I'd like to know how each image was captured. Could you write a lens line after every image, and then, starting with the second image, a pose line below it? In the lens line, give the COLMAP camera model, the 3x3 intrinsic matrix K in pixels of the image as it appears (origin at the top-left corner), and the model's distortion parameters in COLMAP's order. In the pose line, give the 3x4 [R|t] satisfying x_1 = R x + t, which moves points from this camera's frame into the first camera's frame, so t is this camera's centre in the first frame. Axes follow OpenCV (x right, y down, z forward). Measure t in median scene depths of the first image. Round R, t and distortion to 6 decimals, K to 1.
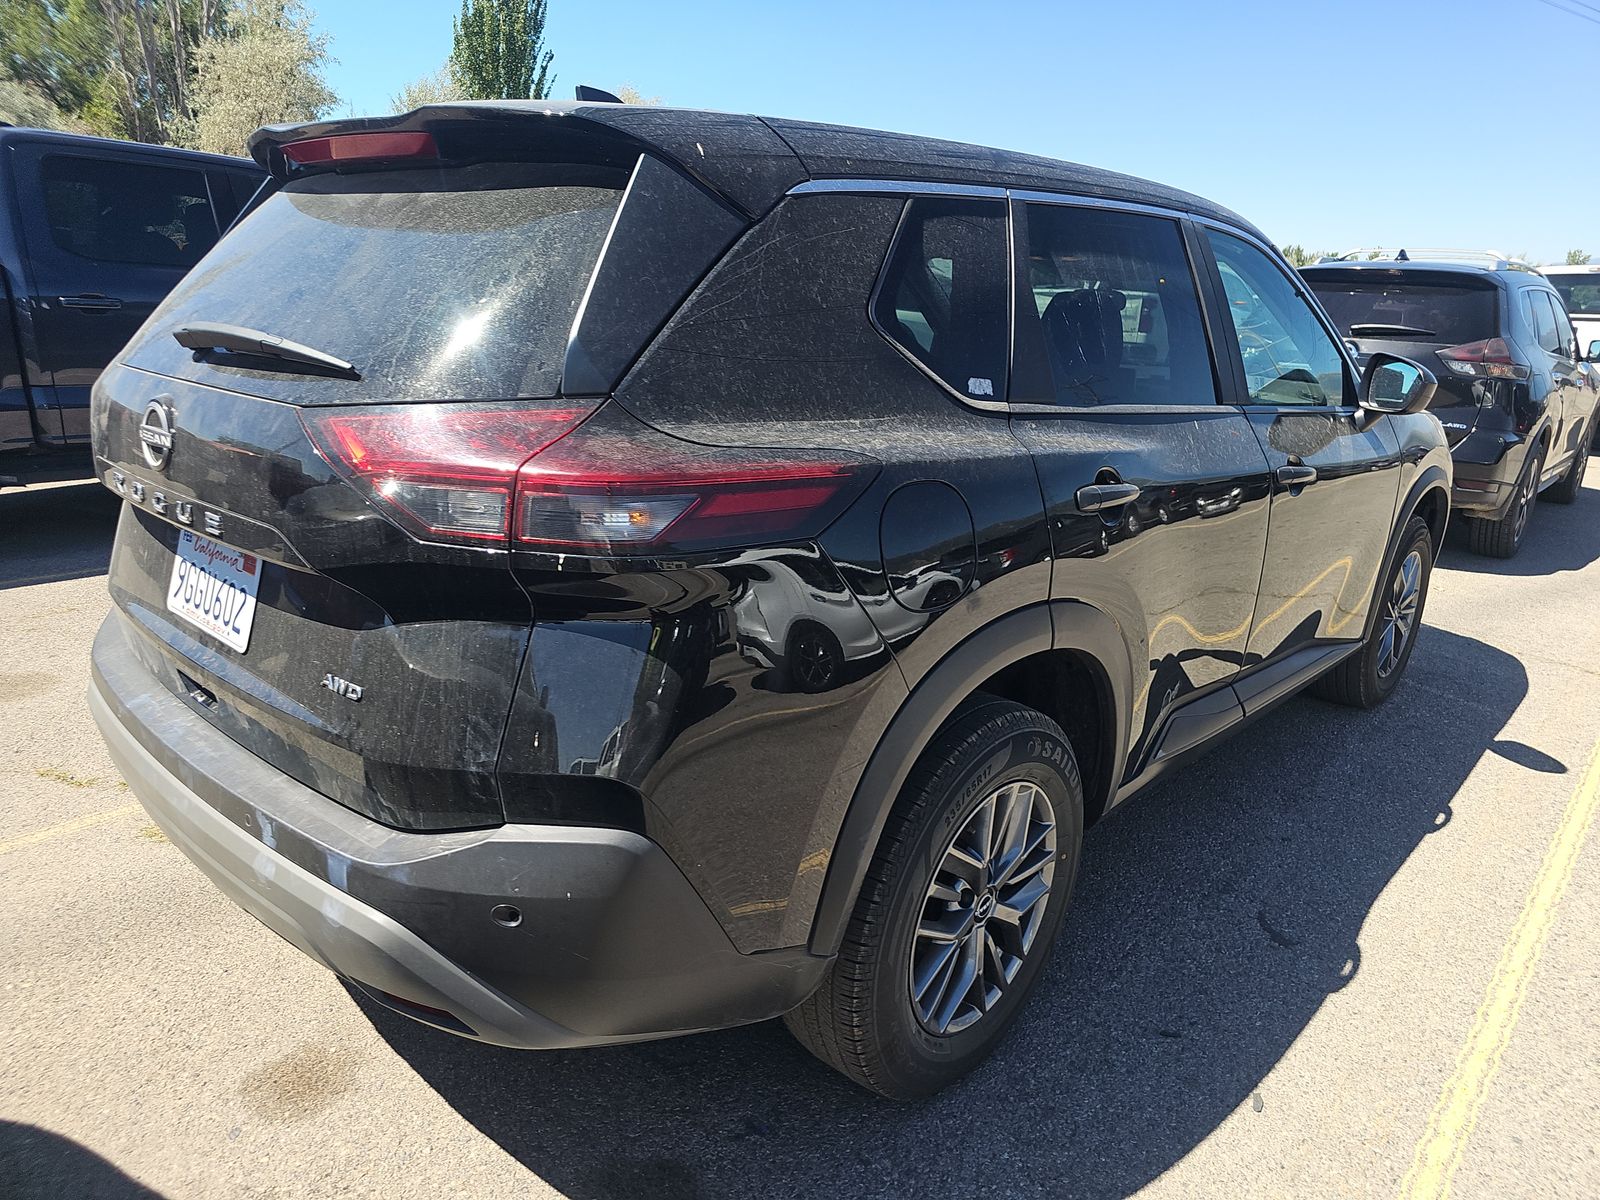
lens RADIAL K [[1055.3, 0, 764.9], [0, 1055.3, 604.3], [0, 0, 1]] dist [0.047812, -0.055763]
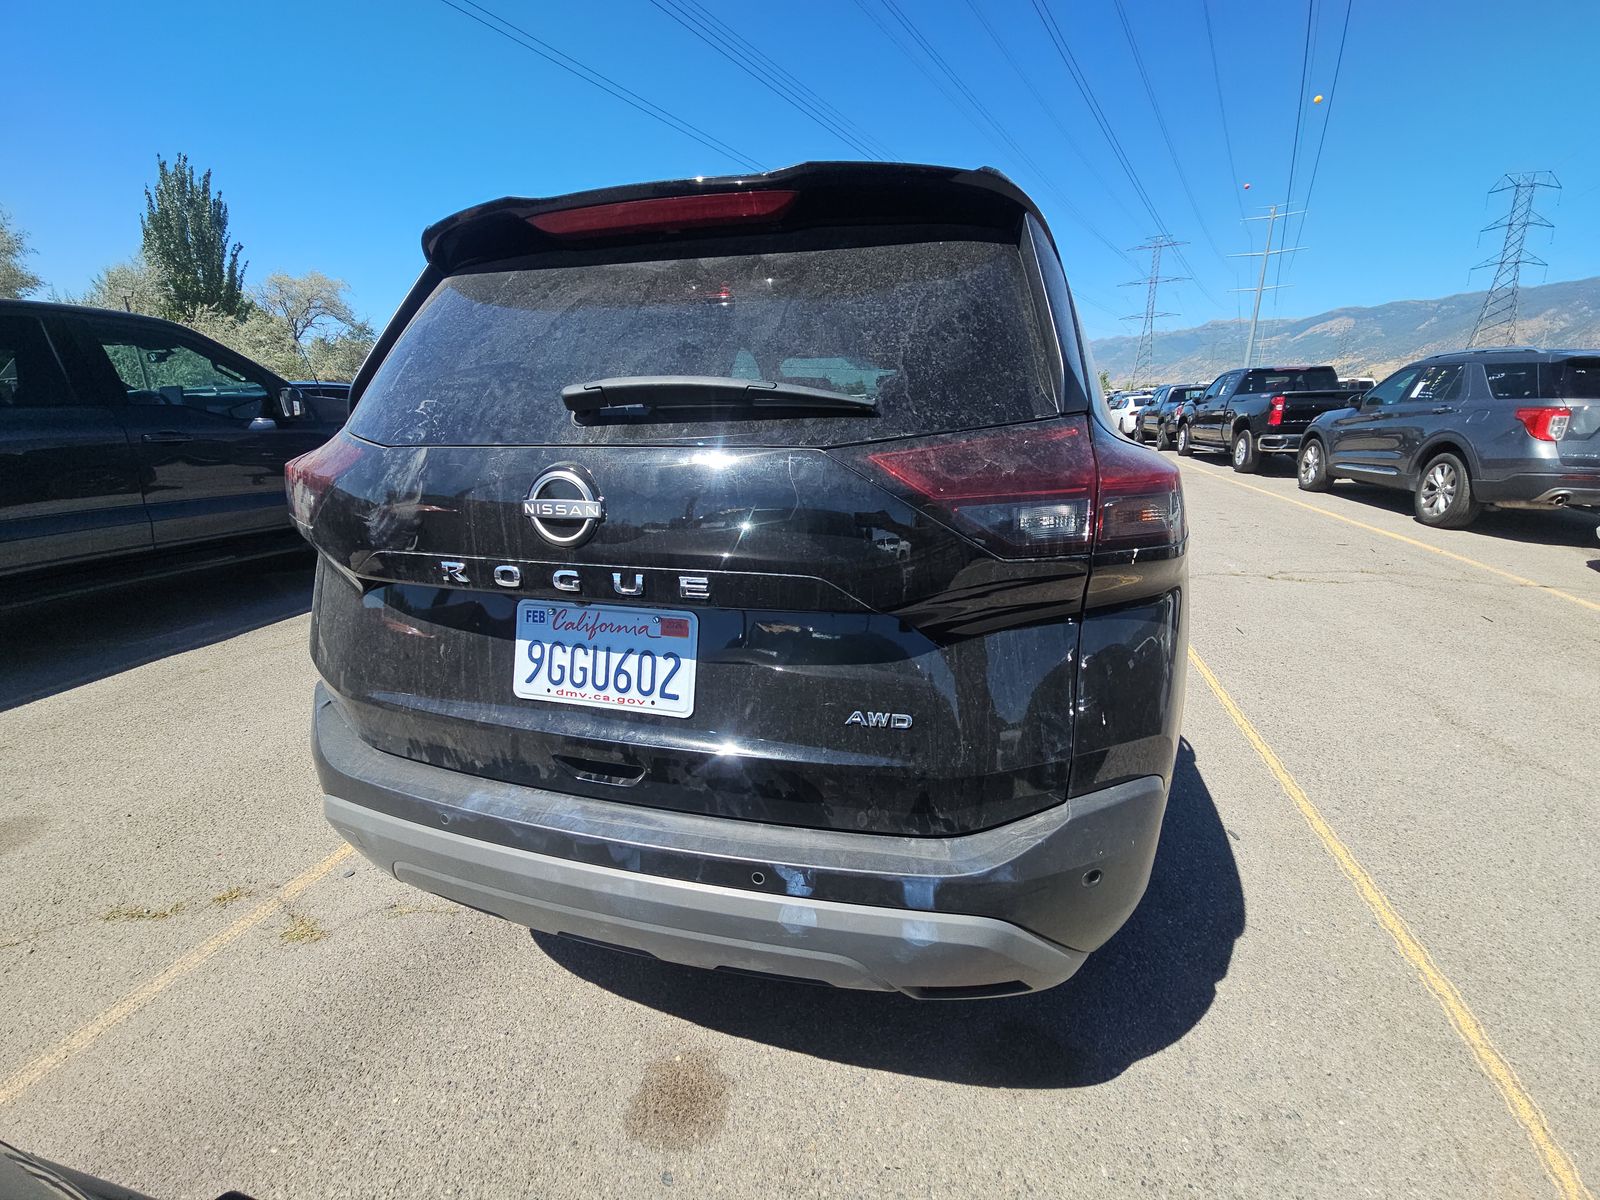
lens RADIAL K [[661.8, 0, 804.6], [0, 661.8, 609.0], [0, 0, 1]] dist [0.020735, -0.018831]
pose [[0.893381, -0.180608, 0.411401, -0.623505], [0.176643, 0.983104, 0.048001, -0.062700], [-0.413119, 0.029788, 0.910190, 0.390758]]
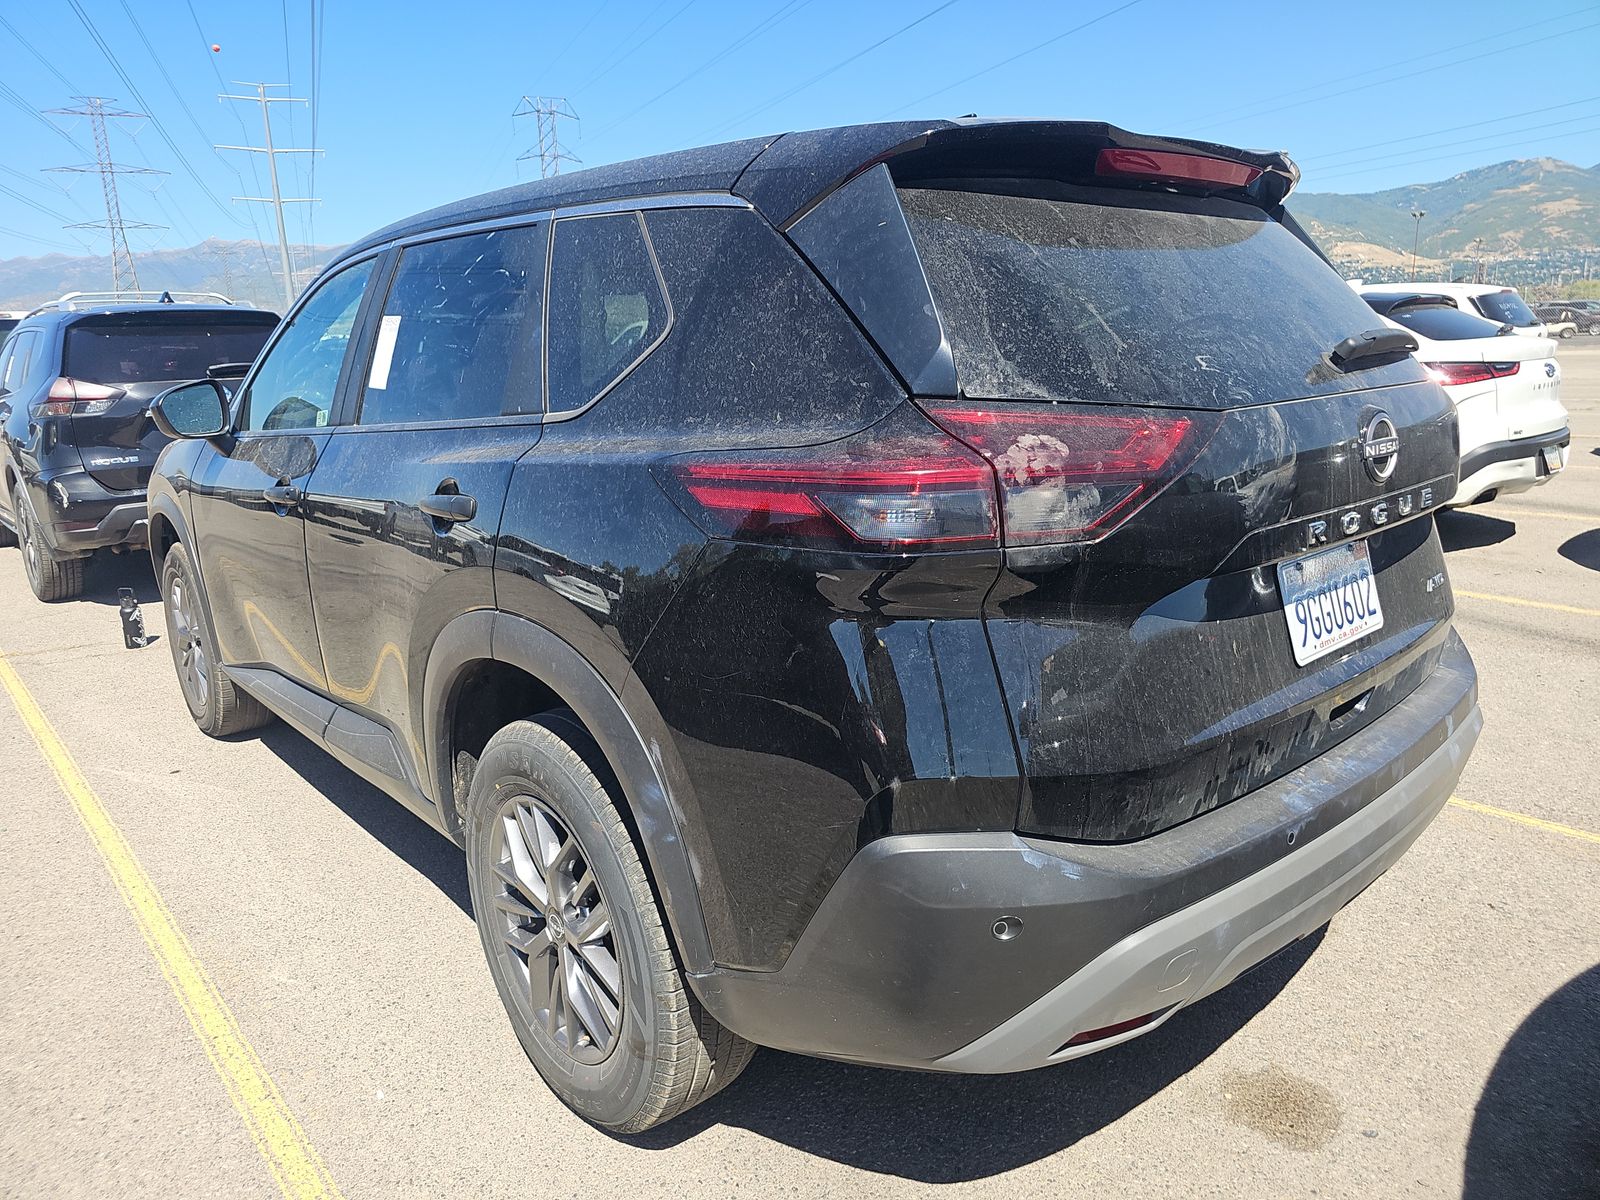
lens RADIAL K [[1097.9, 0, 800.0], [0, 1097.9, 600.0], [0, 0, 1]] dist [0.030517, -0.002336]
pose [[0.080225, -0.268720, 0.959872, -1.616501], [0.324761, 0.917477, 0.229708, -0.433304], [-0.942387, 0.293301, 0.160875, 1.364158]]
